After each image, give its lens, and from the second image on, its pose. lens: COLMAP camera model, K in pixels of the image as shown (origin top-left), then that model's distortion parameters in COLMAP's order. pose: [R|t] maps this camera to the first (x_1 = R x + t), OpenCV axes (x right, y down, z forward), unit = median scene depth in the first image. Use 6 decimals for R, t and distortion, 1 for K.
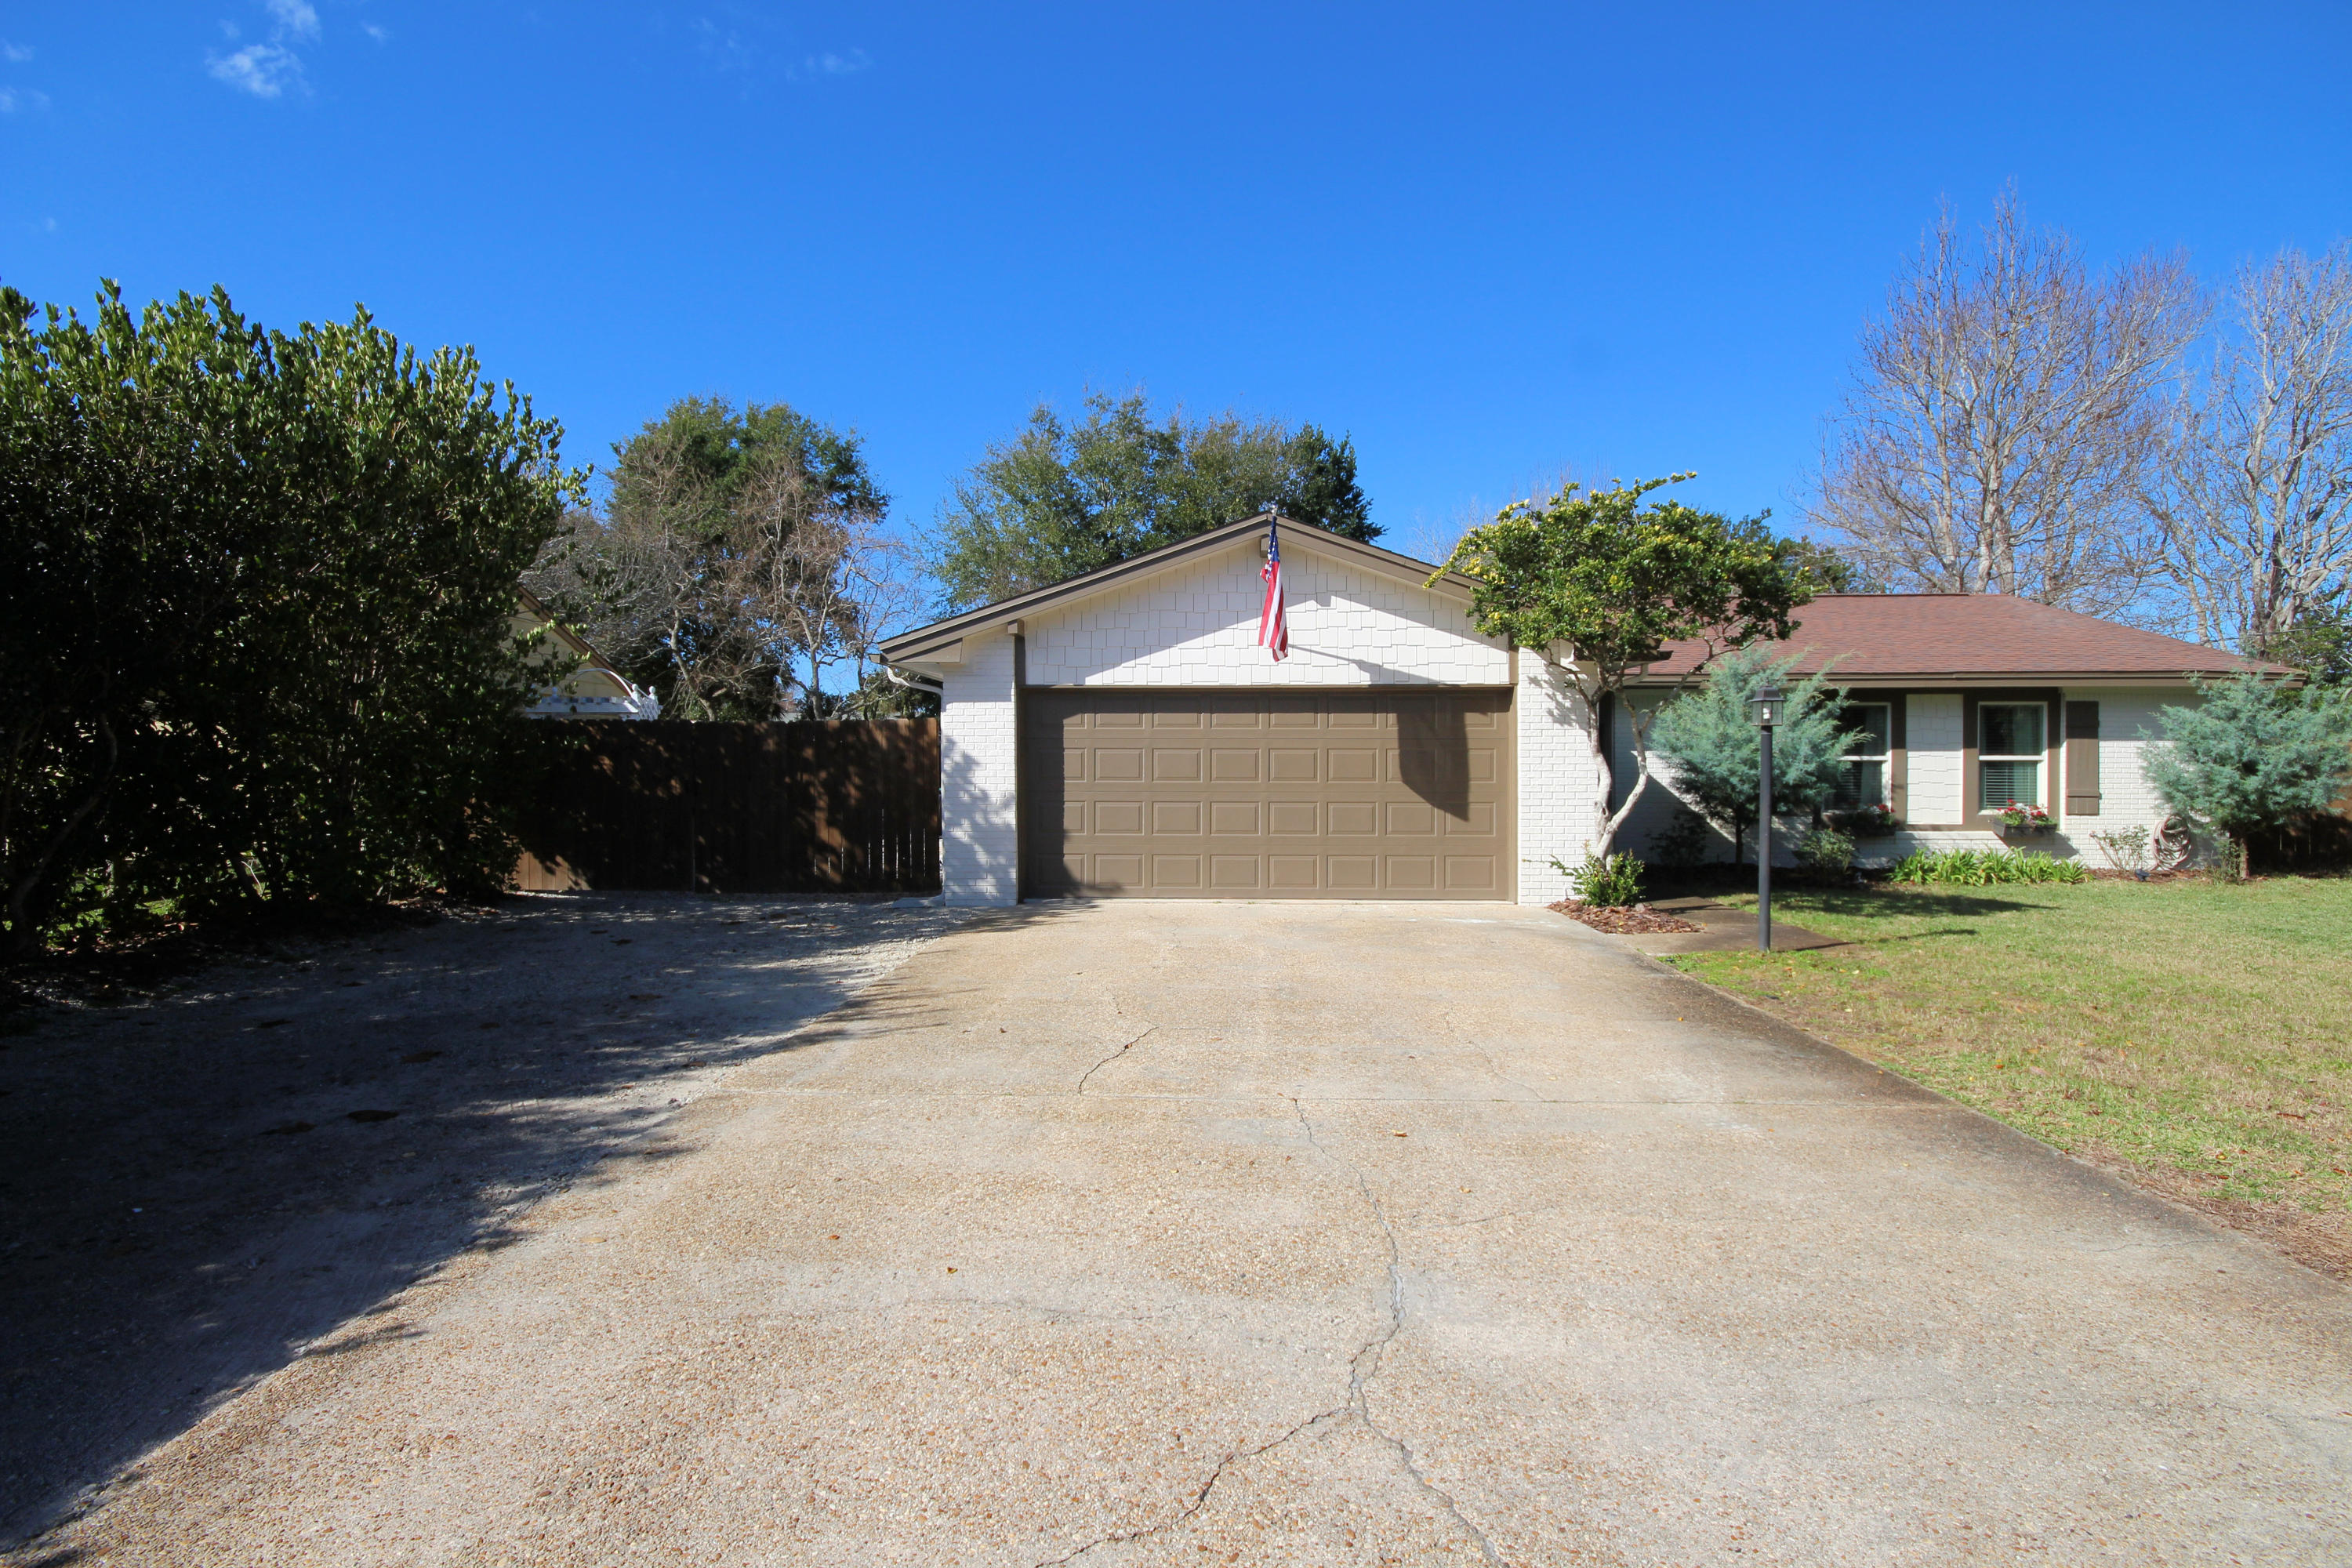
lens RADIAL K [[1084.7, 0, 1186.6], [0, 1084.7, 785.8], [0, 0, 1]] dist [-0.000186, -0.007777]
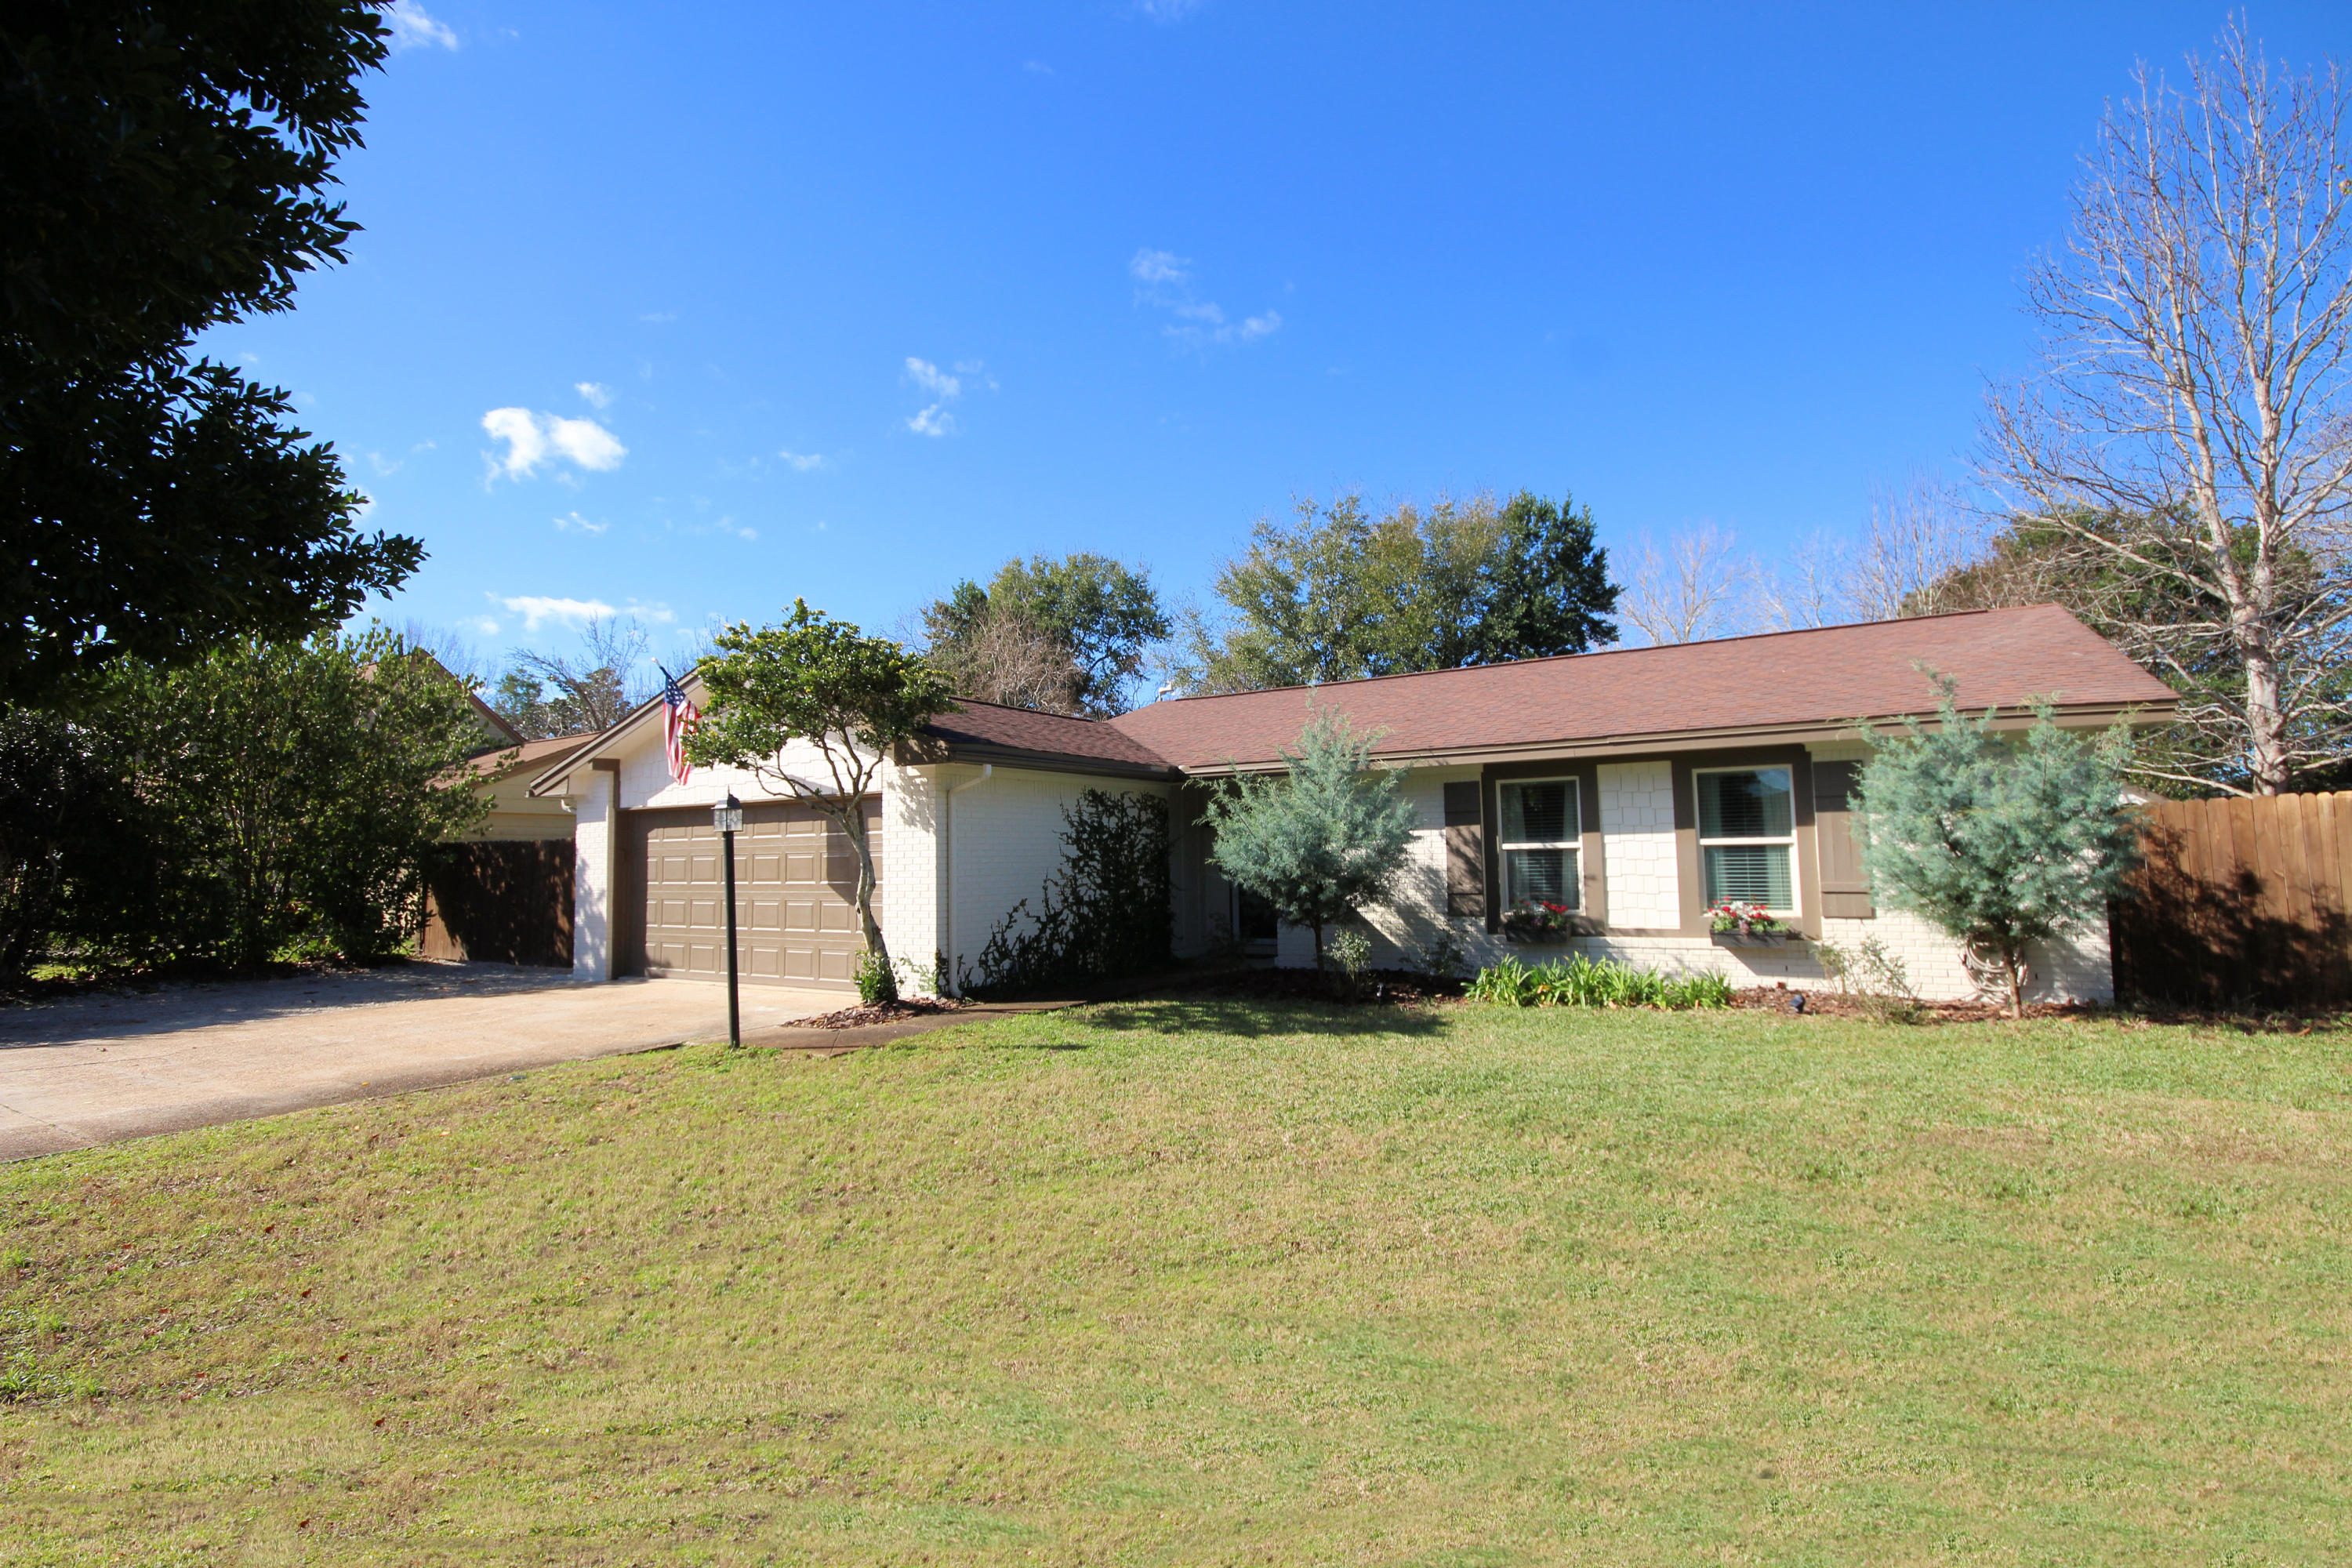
lens RADIAL K [[1085.9, 0, 1234.5], [0, 1085.9, 776.1], [0, 0, 1]] dist [0.000631, -0.000051]
pose [[0.864495, -0.051044, -0.500043, 0.837902], [0.007579, 0.996041, -0.088573, -0.006558], [0.502584, 0.072782, 0.861459, 0.168639]]
